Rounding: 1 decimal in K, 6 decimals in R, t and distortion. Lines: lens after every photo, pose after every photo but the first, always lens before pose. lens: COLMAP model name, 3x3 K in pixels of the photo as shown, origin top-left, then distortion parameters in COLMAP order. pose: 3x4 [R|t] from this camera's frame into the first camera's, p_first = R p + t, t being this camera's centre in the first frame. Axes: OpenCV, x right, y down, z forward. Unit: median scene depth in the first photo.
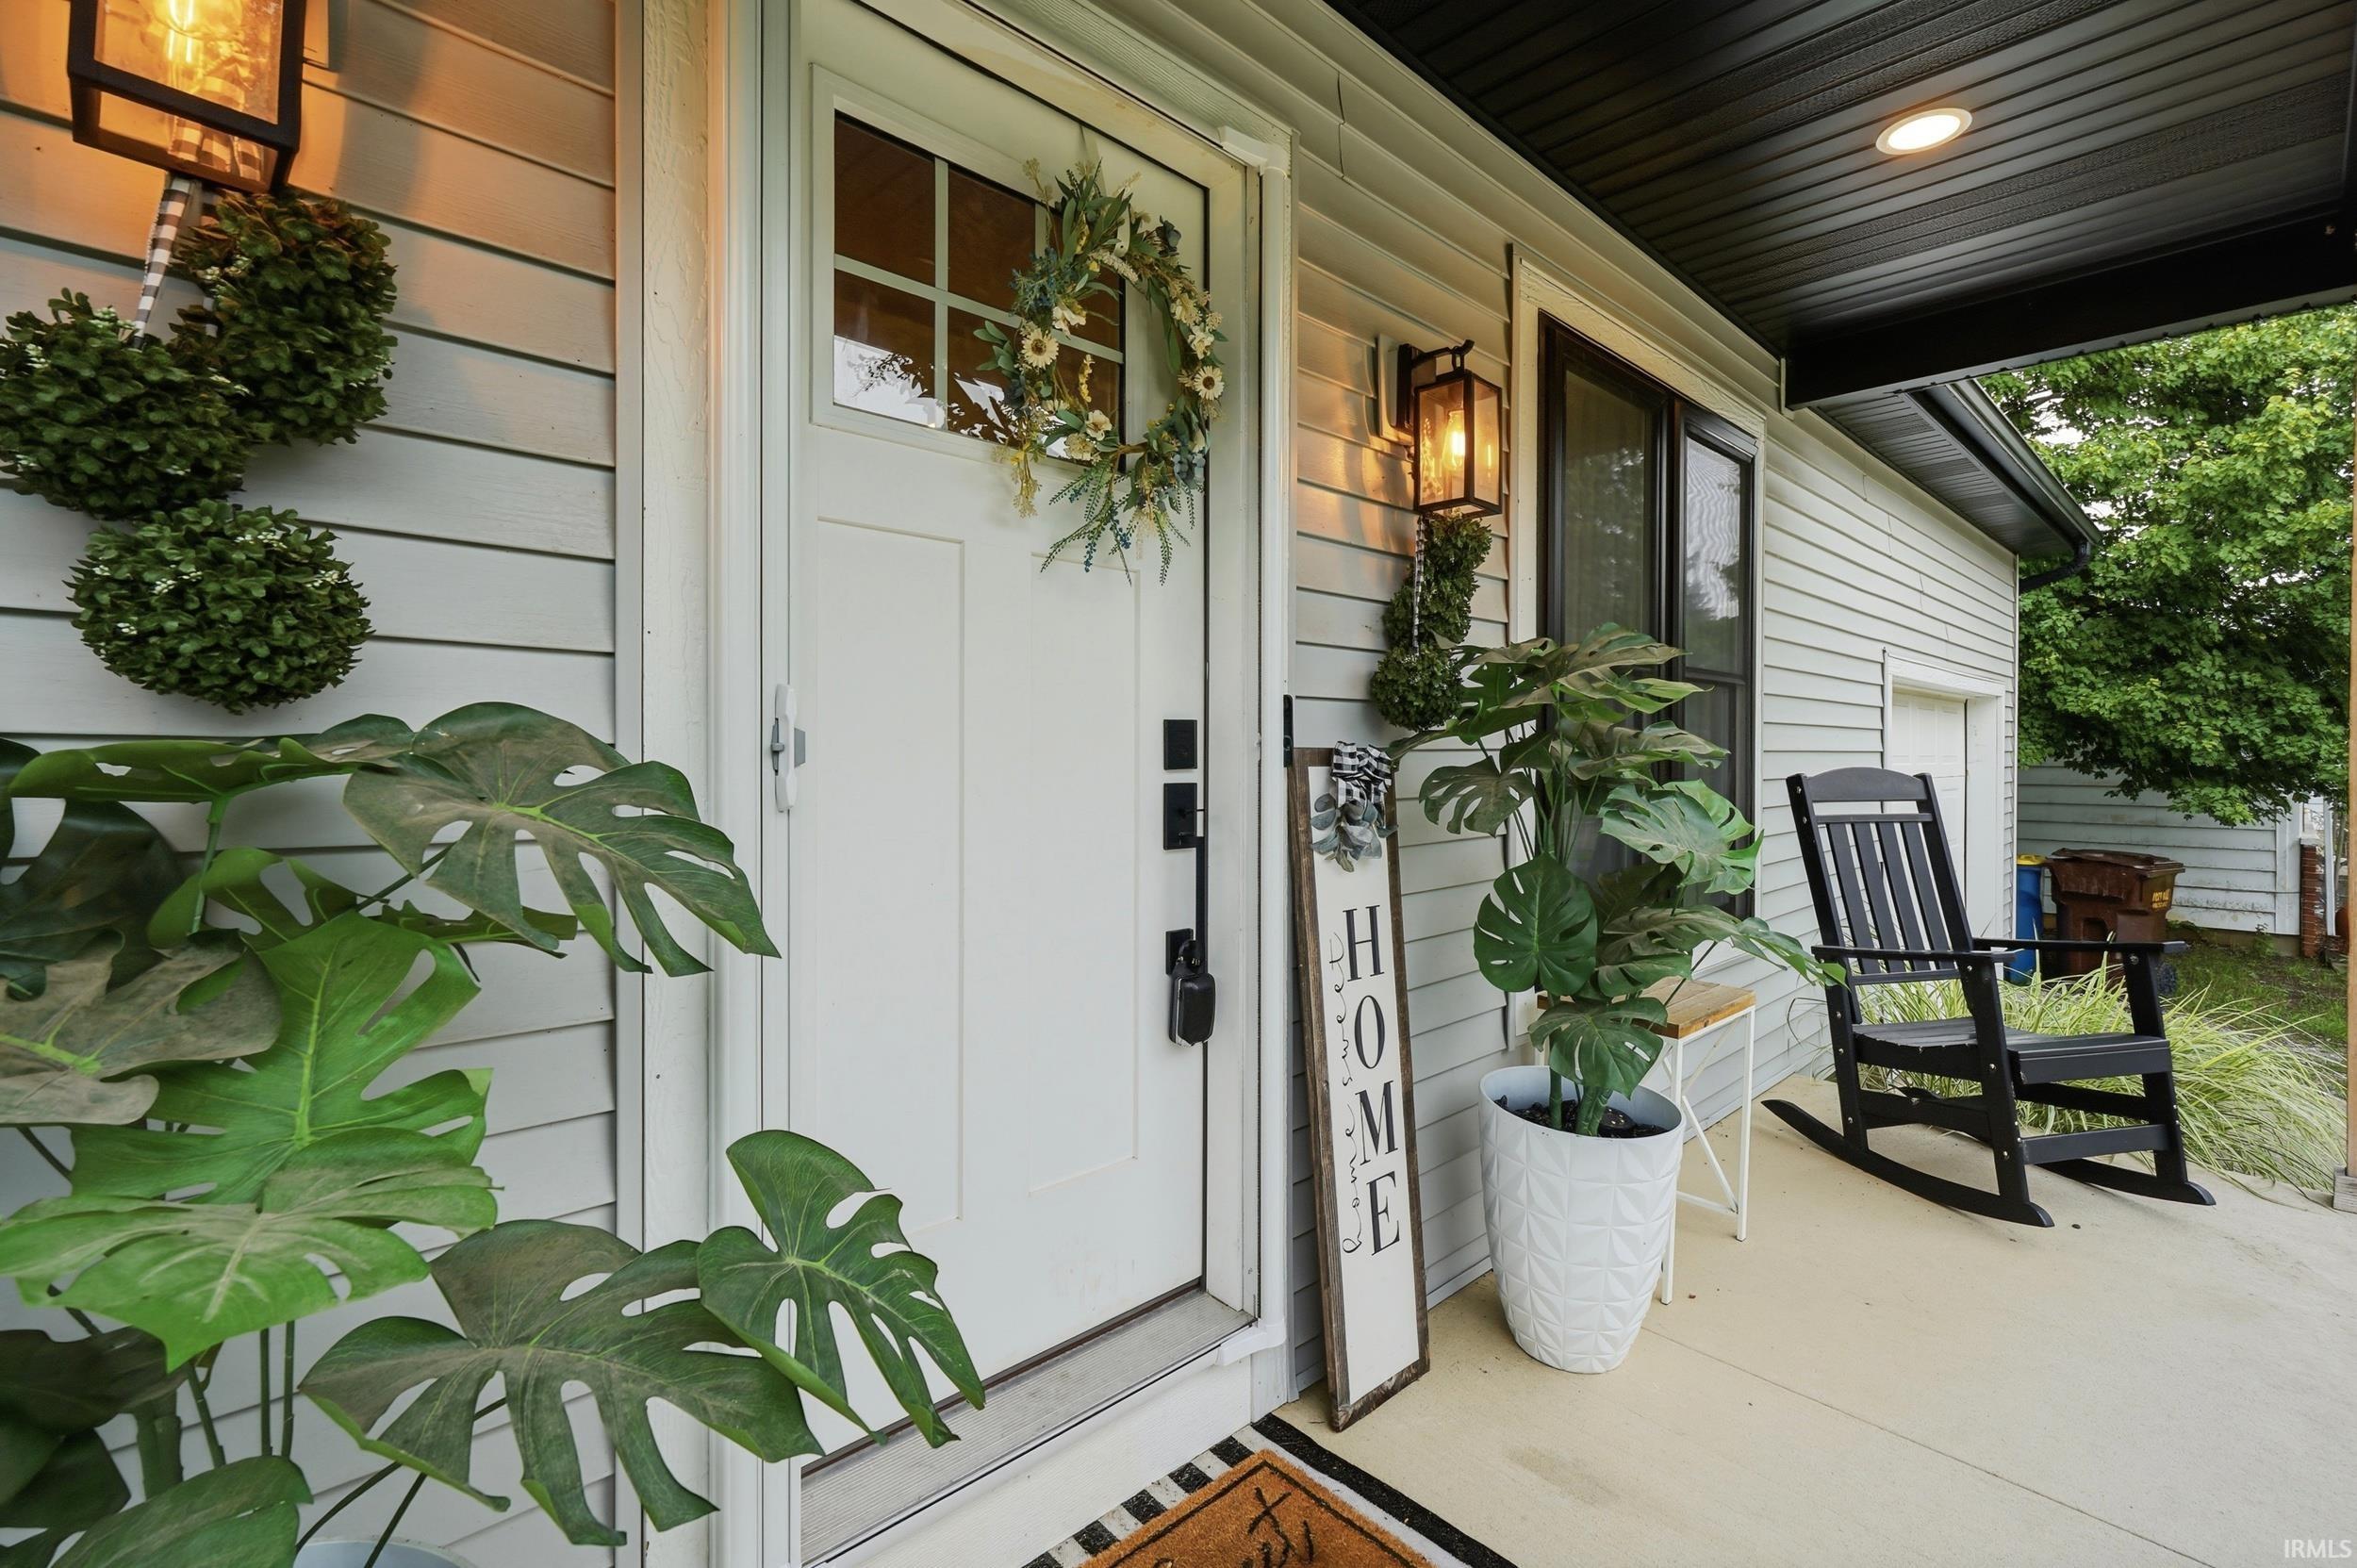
lens RADIAL K [[1062.8, 0, 1183.7], [0, 1062.8, 758.6], [0, 0, 1]] dist [-0.000239, 0.000666]
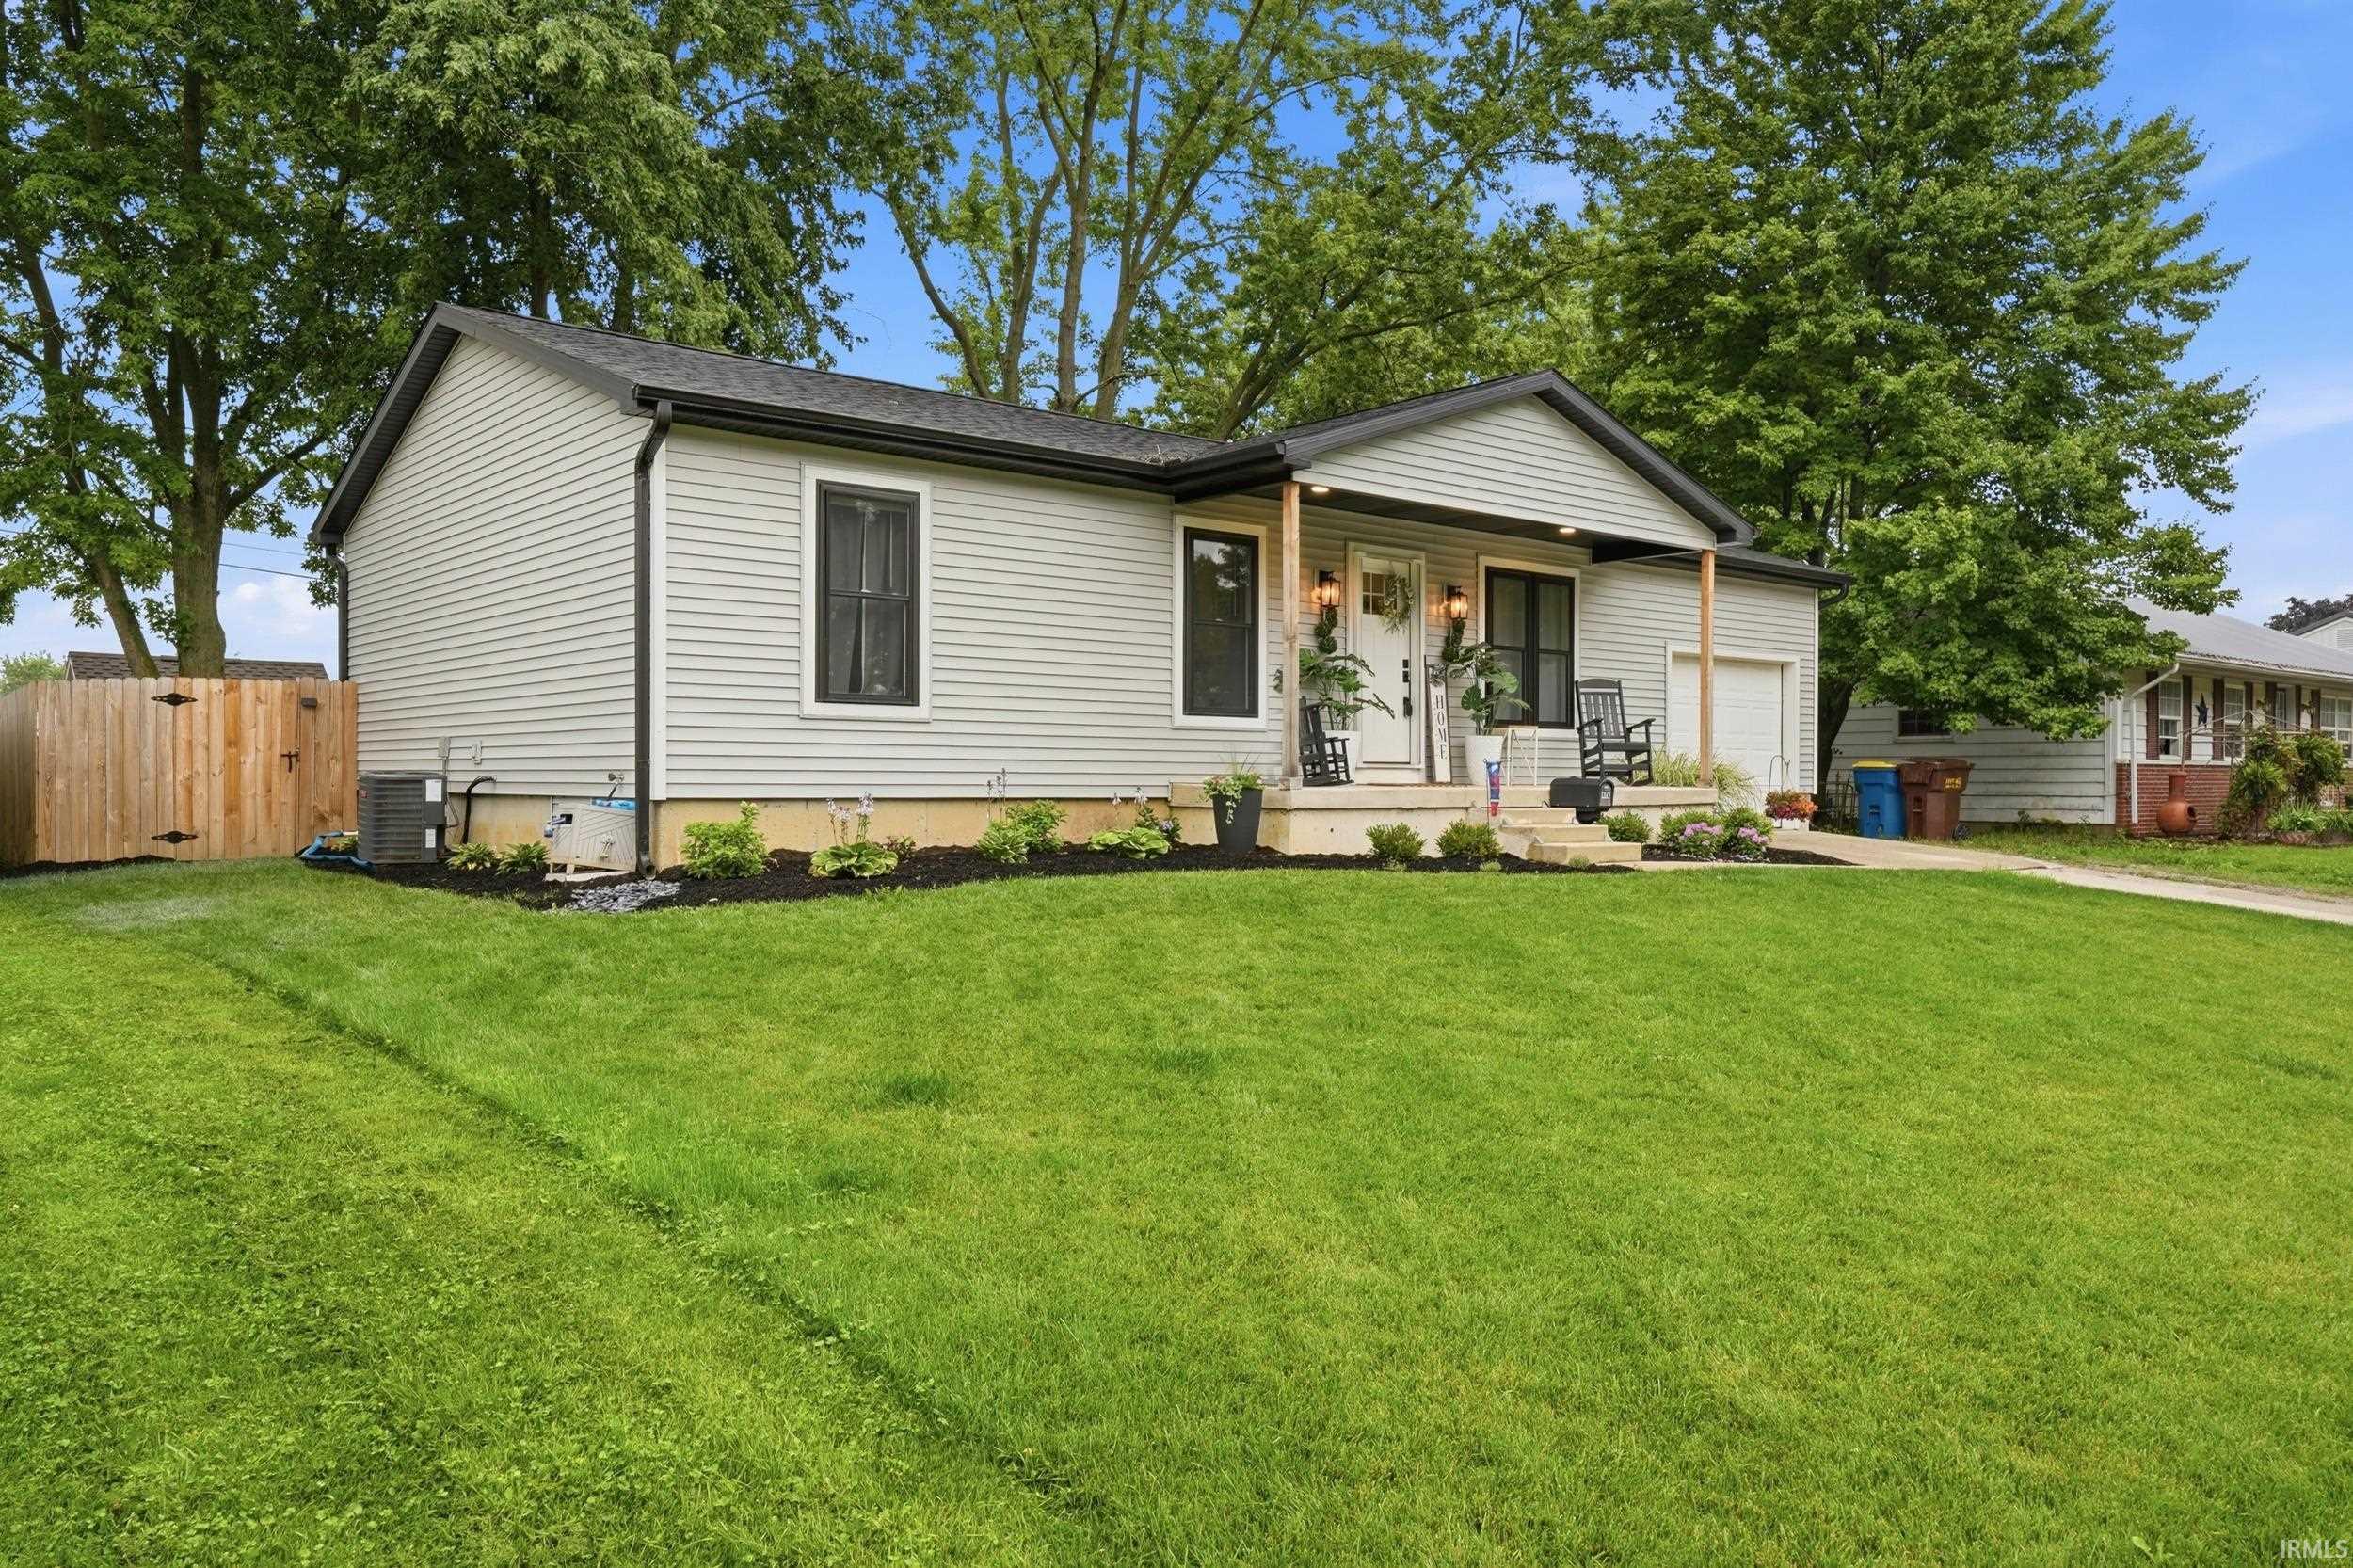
lens RADIAL K [[1725.6, 0, 1176.5], [0, 1725.6, 784.0], [0, 0, 1]] dist [-0.061471, 0.001227]
pose [[0.997251, -0.003509, -0.074019, -0.509934], [0.002854, 0.999956, -0.008943, 0.661608], [0.074047, 0.008707, 0.997217, -7.724648]]
